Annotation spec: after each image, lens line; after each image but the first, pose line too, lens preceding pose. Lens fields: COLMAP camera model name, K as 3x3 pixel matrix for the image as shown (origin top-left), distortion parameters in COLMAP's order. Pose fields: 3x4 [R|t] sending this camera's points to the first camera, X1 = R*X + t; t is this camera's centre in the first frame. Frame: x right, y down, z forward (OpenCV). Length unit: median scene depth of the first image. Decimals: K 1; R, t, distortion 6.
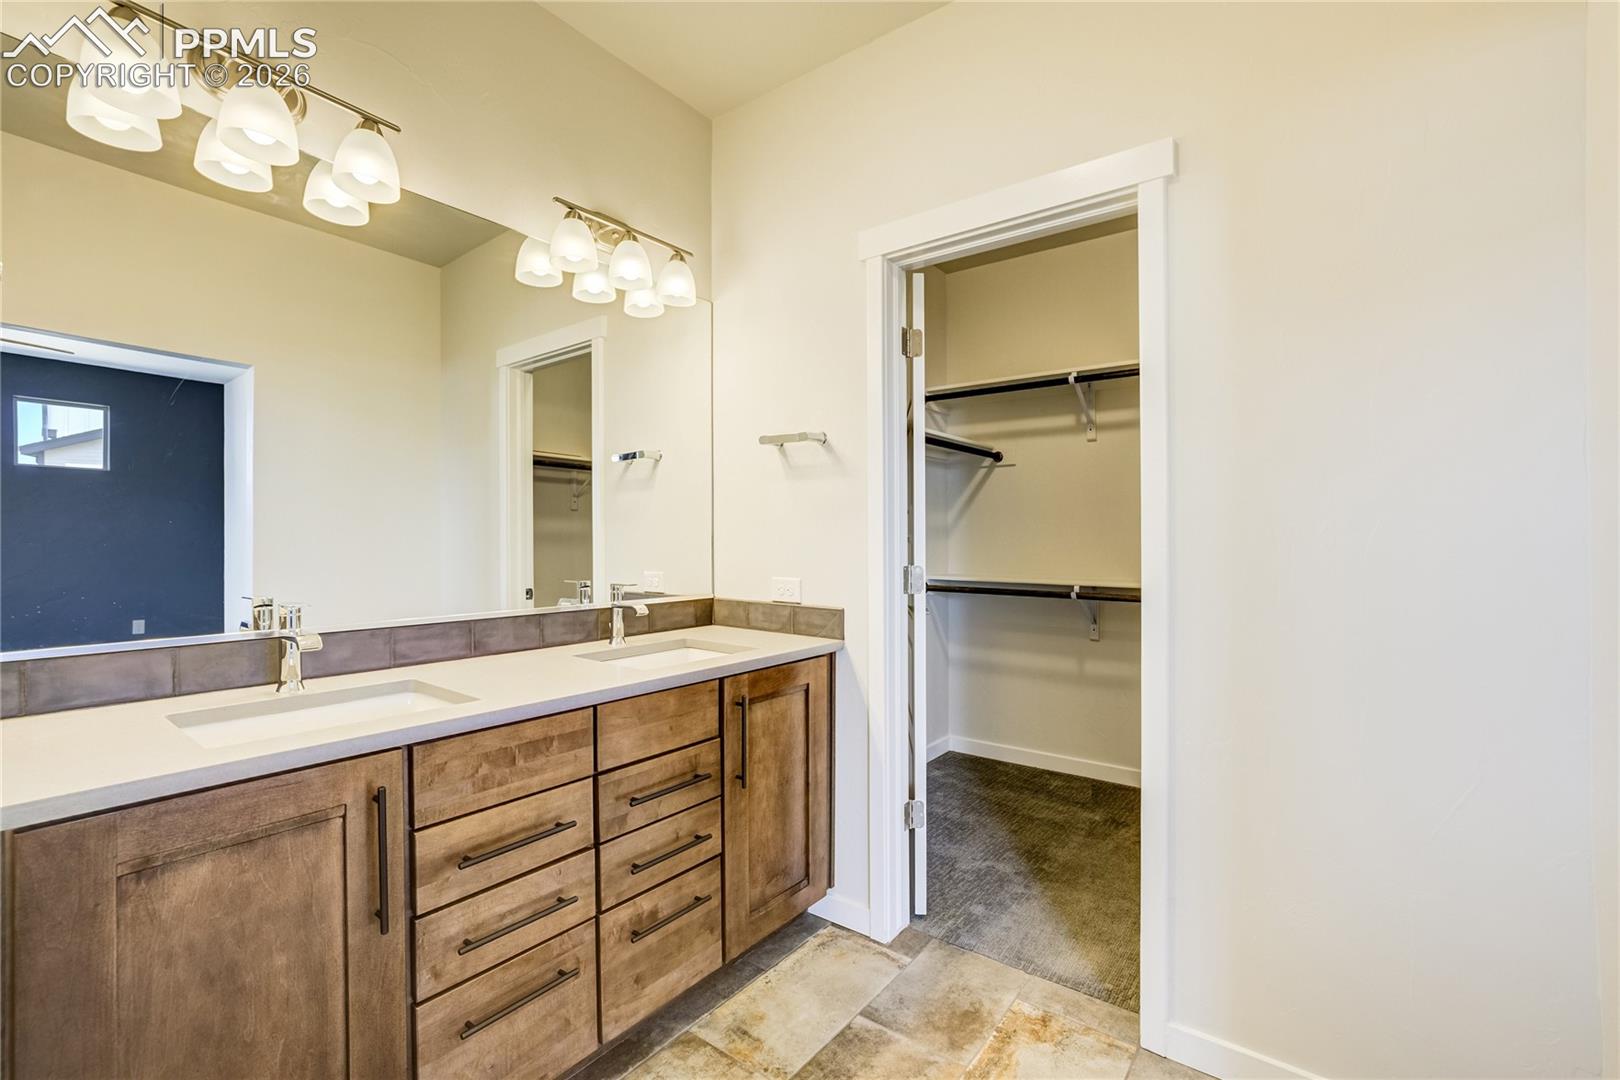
lens RADIAL K [[692.8, 0, 833.4], [0, 692.8, 540.9], [0, 0, 1]] dist [-0.051680, 0.016295]
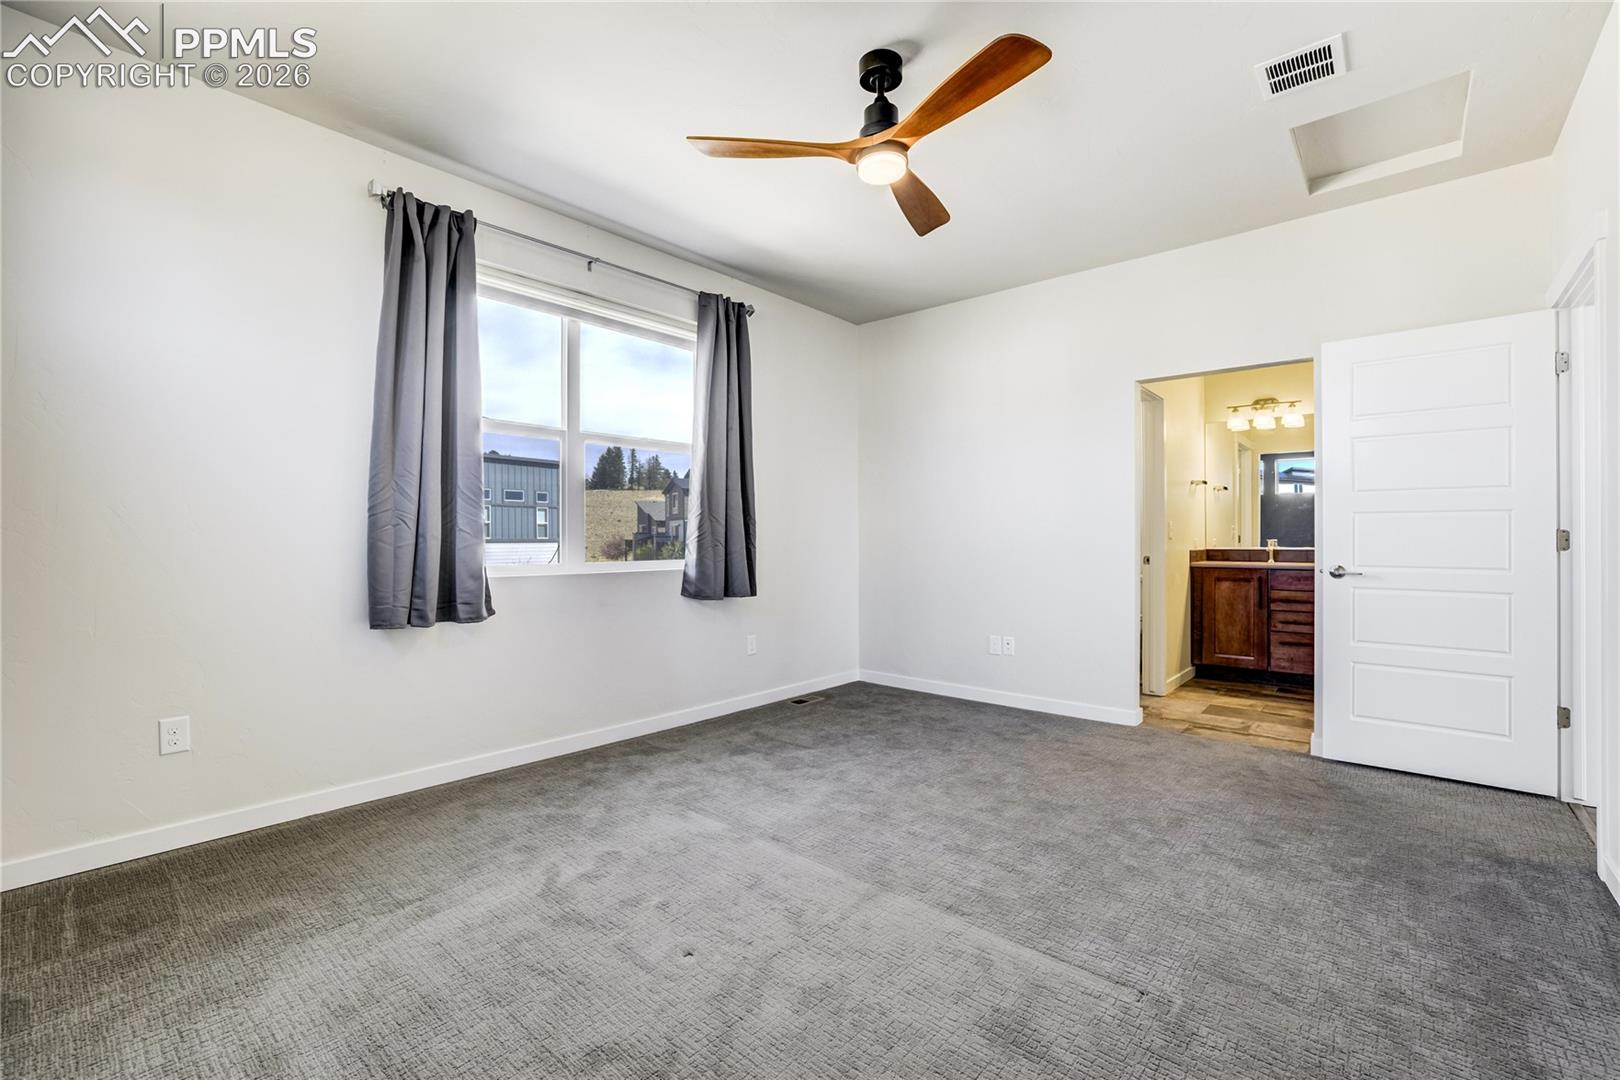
lens RADIAL K [[697.5, 0, 812.7], [0, 697.5, 540.9], [0, 0, 1]] dist [-0.040056, 0.018163]
pose [[-0.075259, -0.001142, -0.997163, 2.786647], [0.002102, 0.999997, -0.001304, 0.083794], [0.997162, -0.002194, -0.075256, -1.105876]]
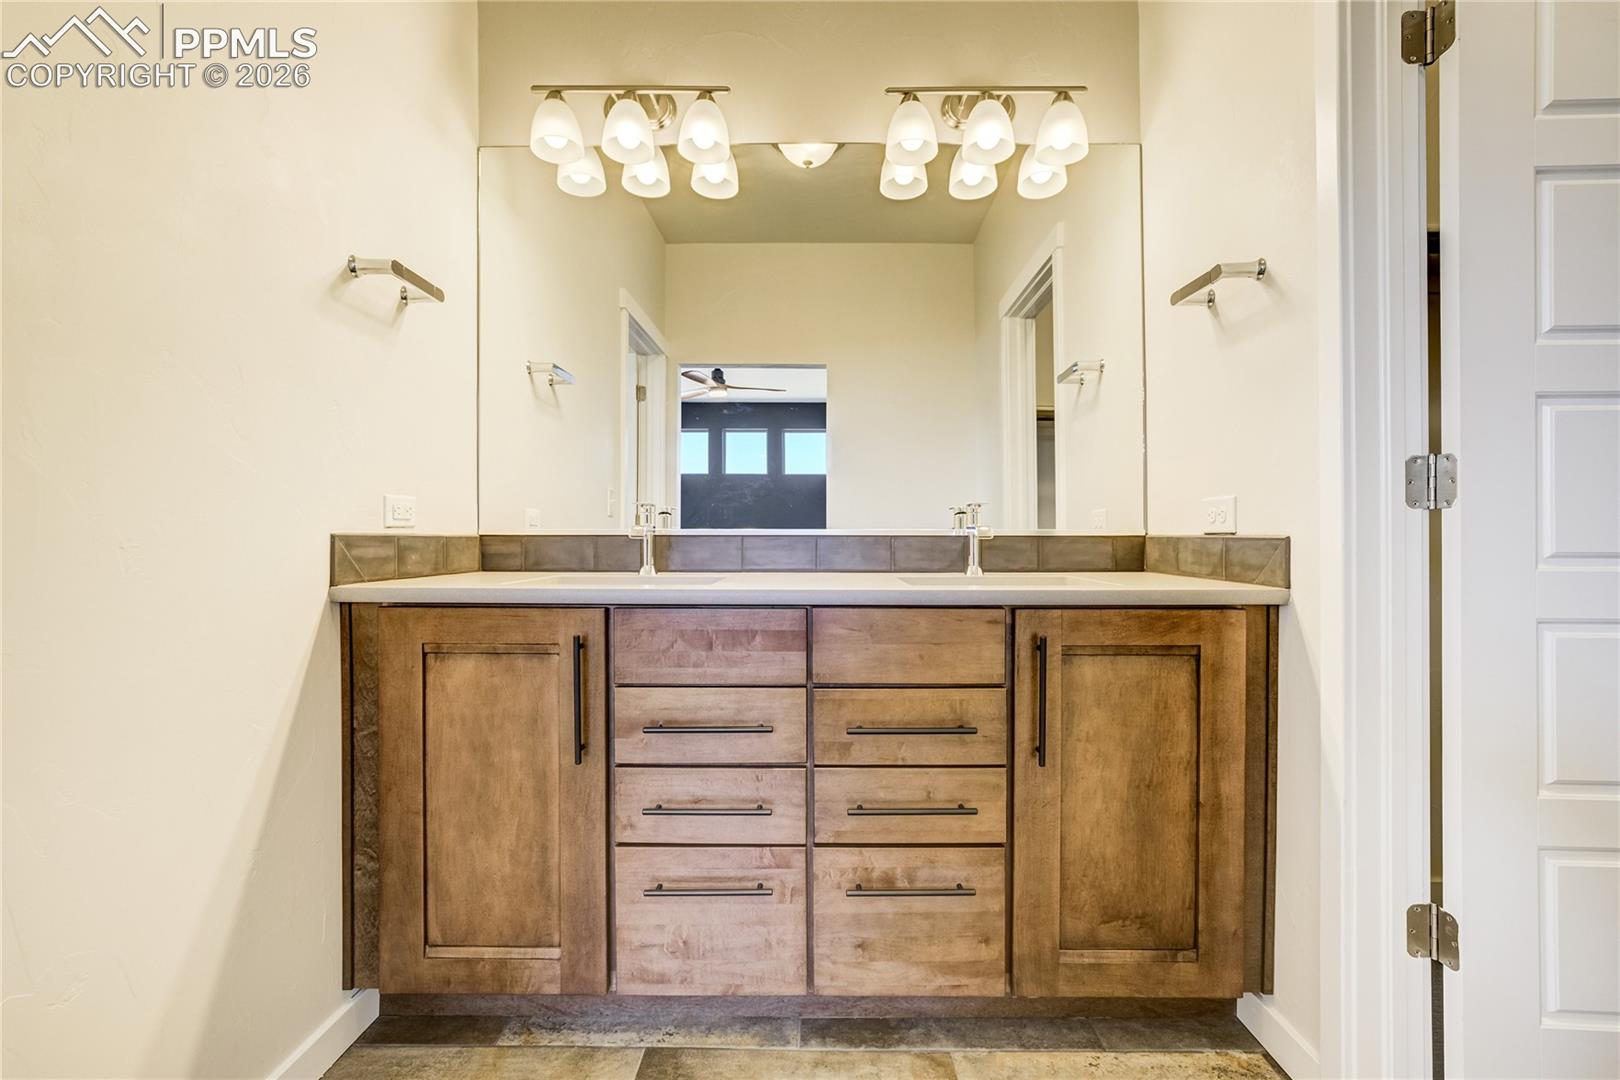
lens RADIAL K [[697.5, 0, 812.7], [0, 697.5, 540.9], [0, 0, 1]] dist [-0.040056, 0.018163]
pose [[0.582351, -0.001993, -0.812935, 0.349713], [0.002709, 0.999996, -0.000511, 0.136694], [0.812933, -0.001904, 0.582354, 0.424341]]
